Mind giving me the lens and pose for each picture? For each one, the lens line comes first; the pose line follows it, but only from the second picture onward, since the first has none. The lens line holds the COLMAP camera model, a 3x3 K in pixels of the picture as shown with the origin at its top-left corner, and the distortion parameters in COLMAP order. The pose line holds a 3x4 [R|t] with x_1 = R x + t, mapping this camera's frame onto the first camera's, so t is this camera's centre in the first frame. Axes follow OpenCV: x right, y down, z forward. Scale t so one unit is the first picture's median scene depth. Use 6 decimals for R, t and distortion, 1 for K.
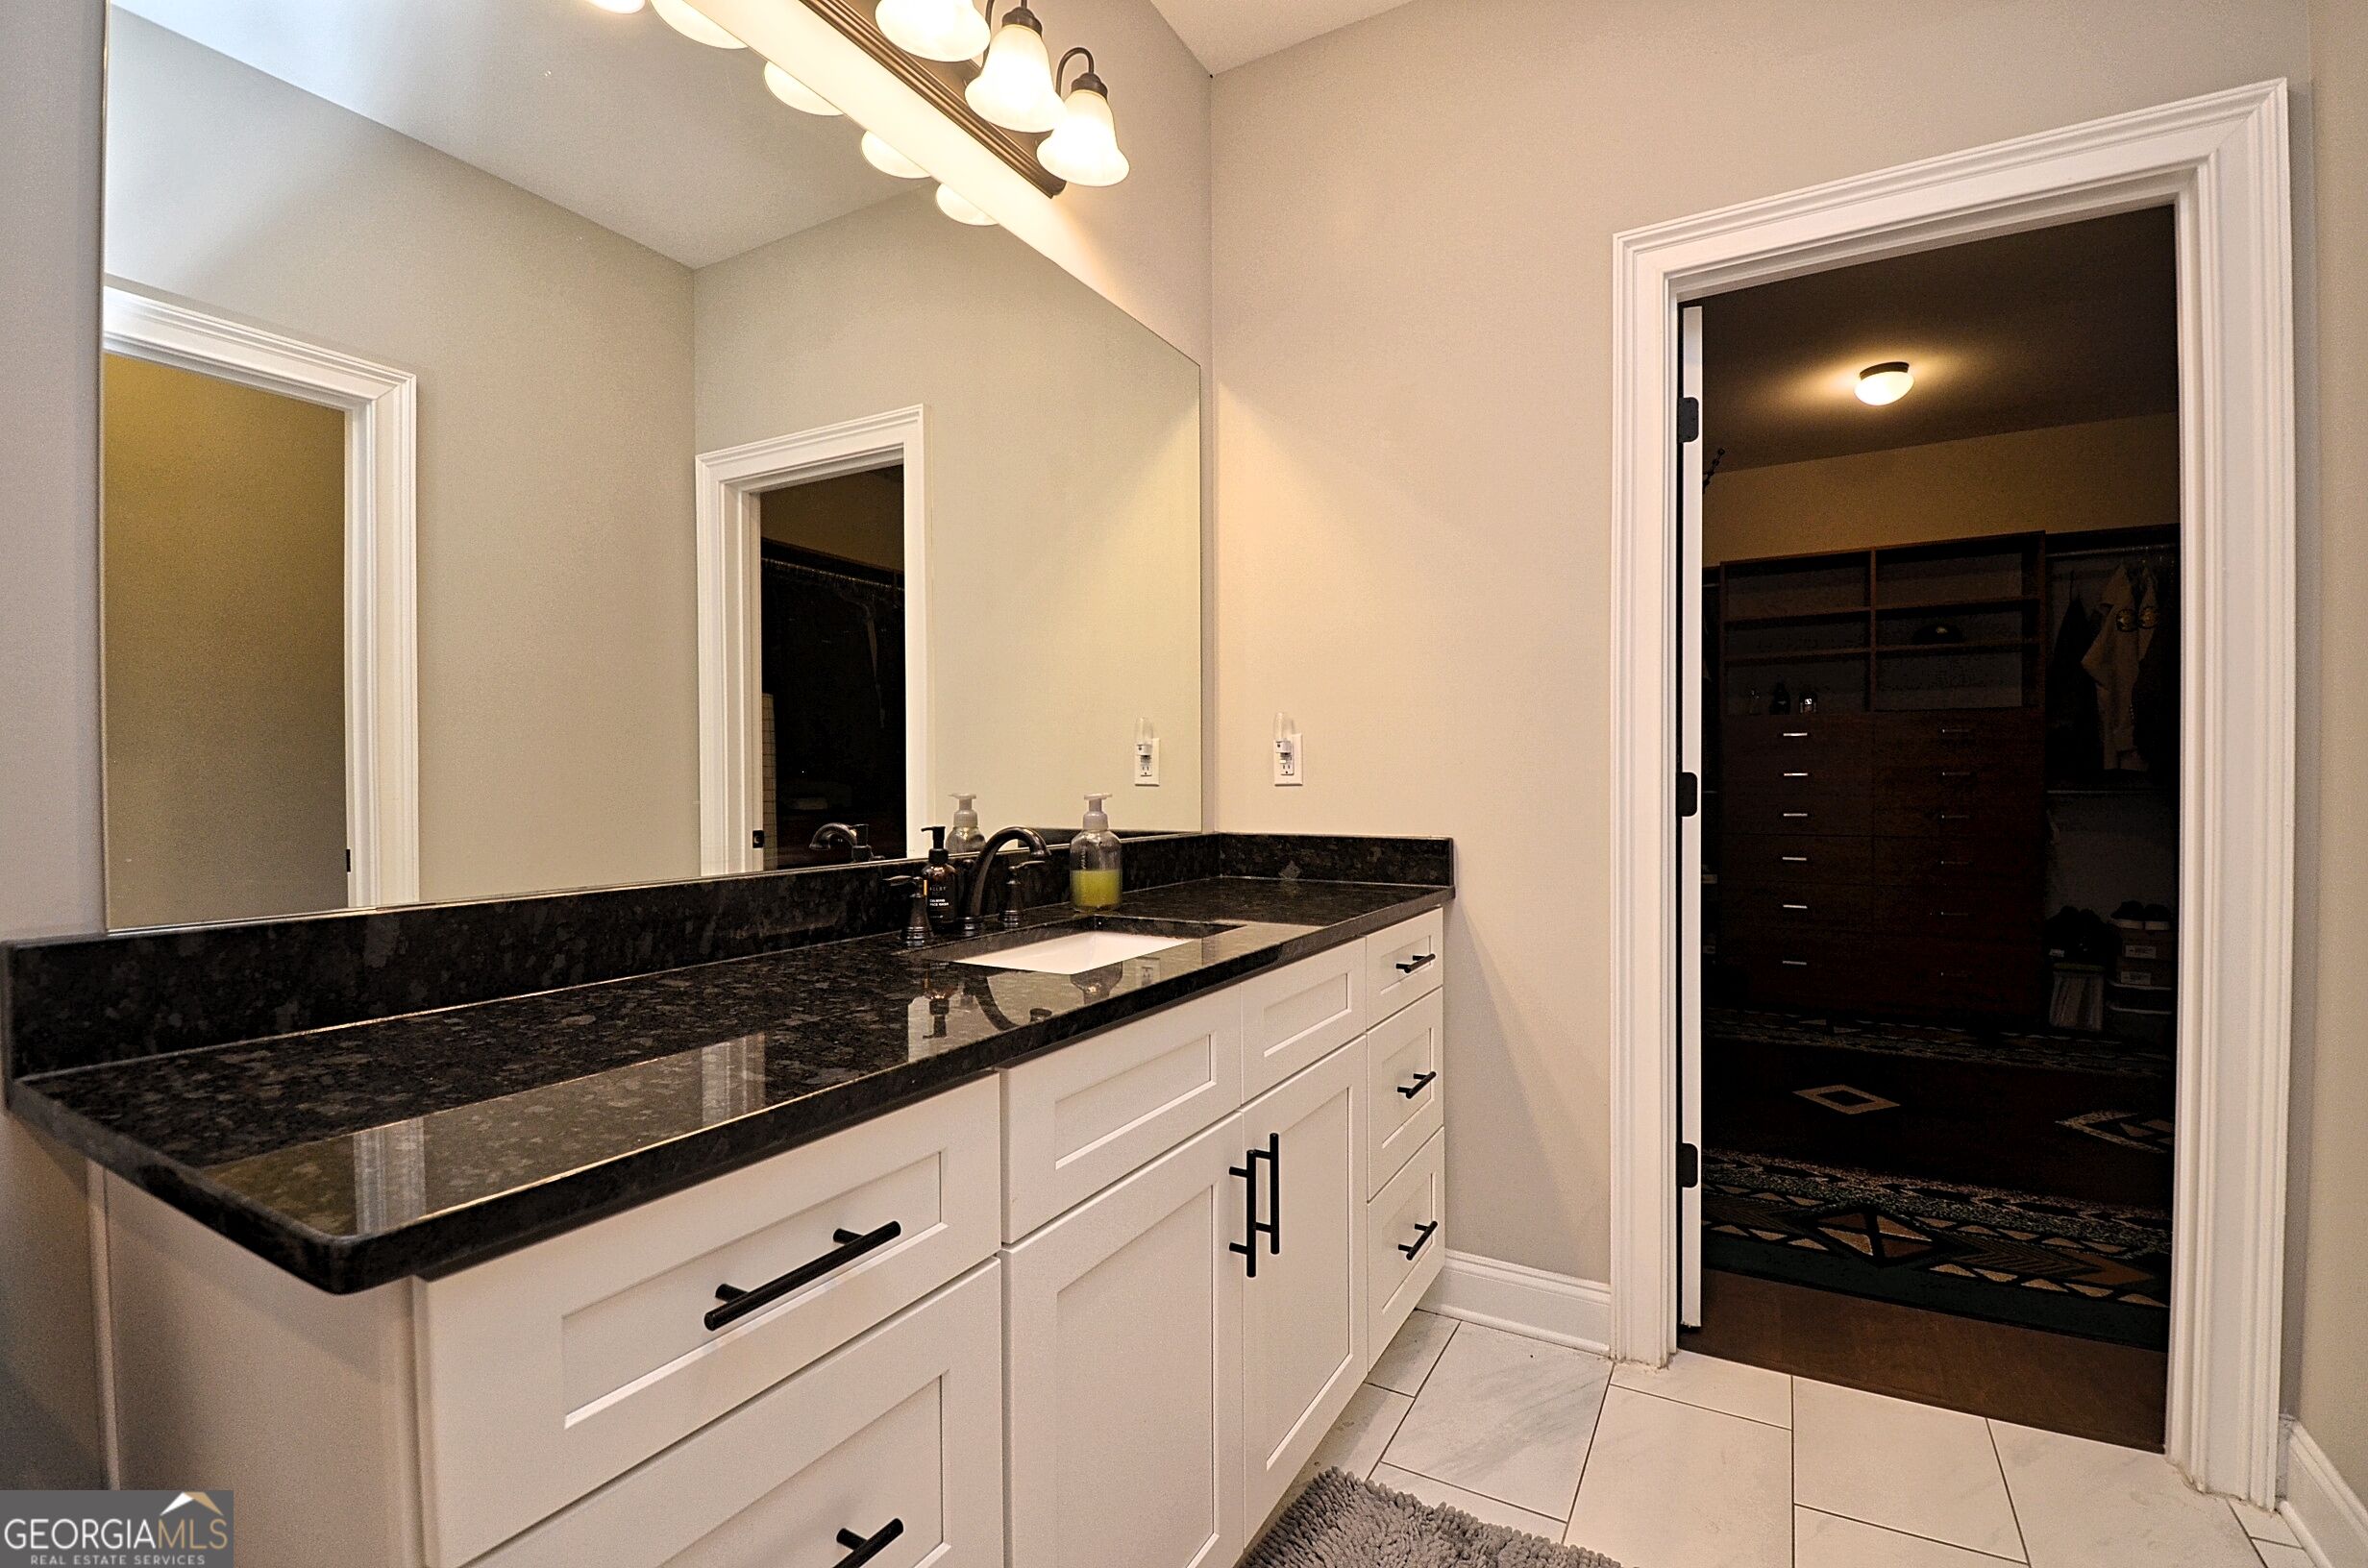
lens RADIAL K [[1021.2, 0, 1199.6], [0, 1021.2, 786.0], [0, 0, 1]] dist [-0.026404, -0.000435]
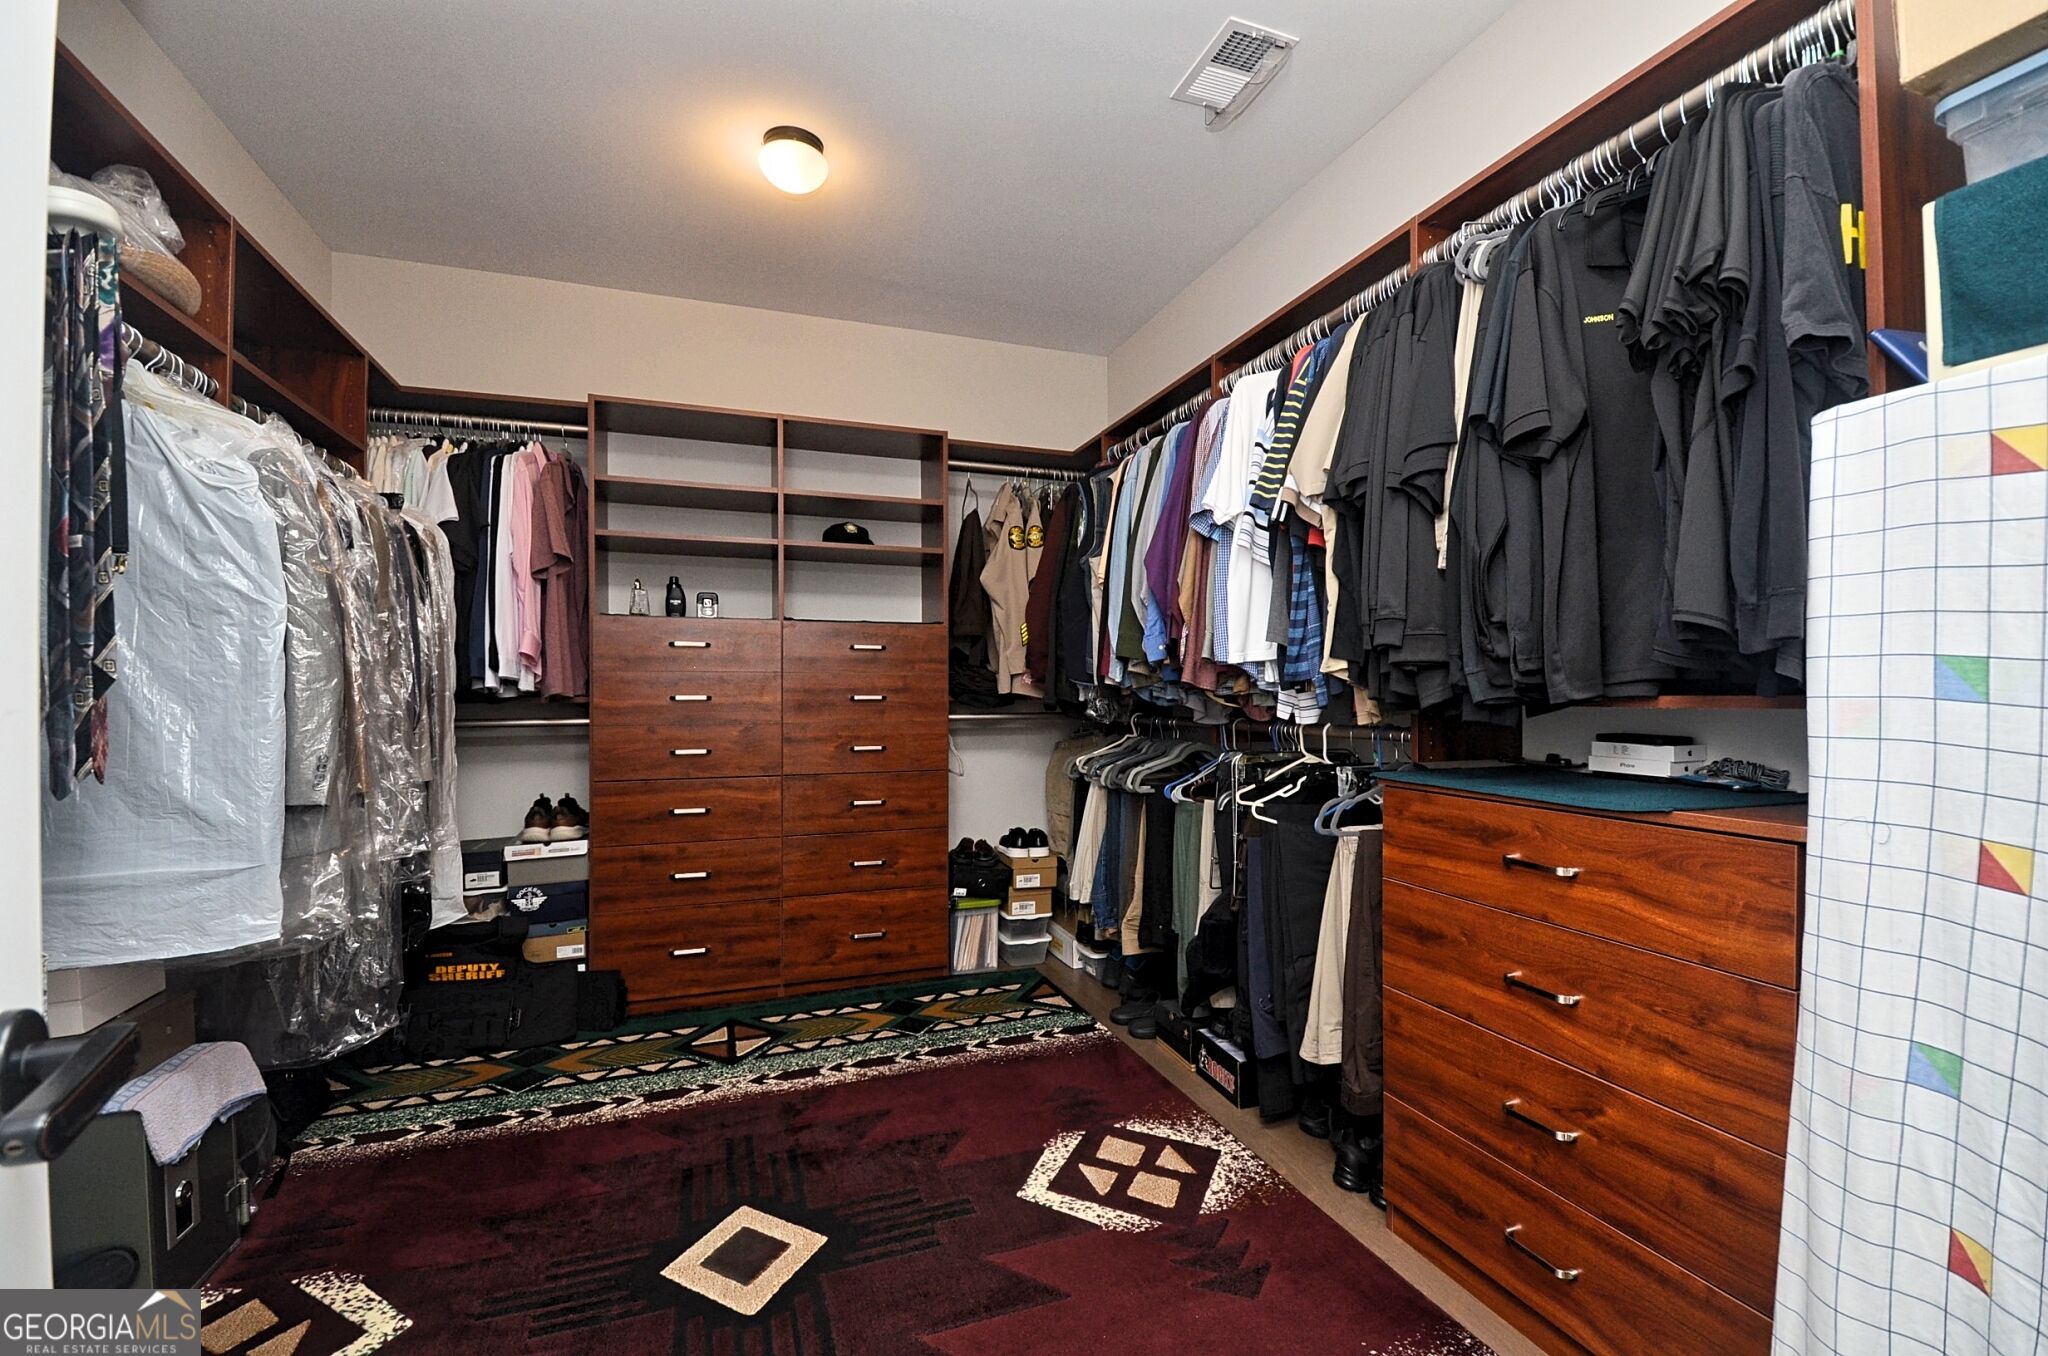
lens RADIAL K [[883.3, 0, 1037.6], [0, 883.3, 692.5], [0, 0, 1]] dist [-0.026404, -0.000435]
pose [[0.642506, 0.005237, 0.766263, 0.286412], [-0.001293, 0.999983, -0.005750, -0.011859], [-0.766280, 0.002704, 0.642501, 0.432708]]
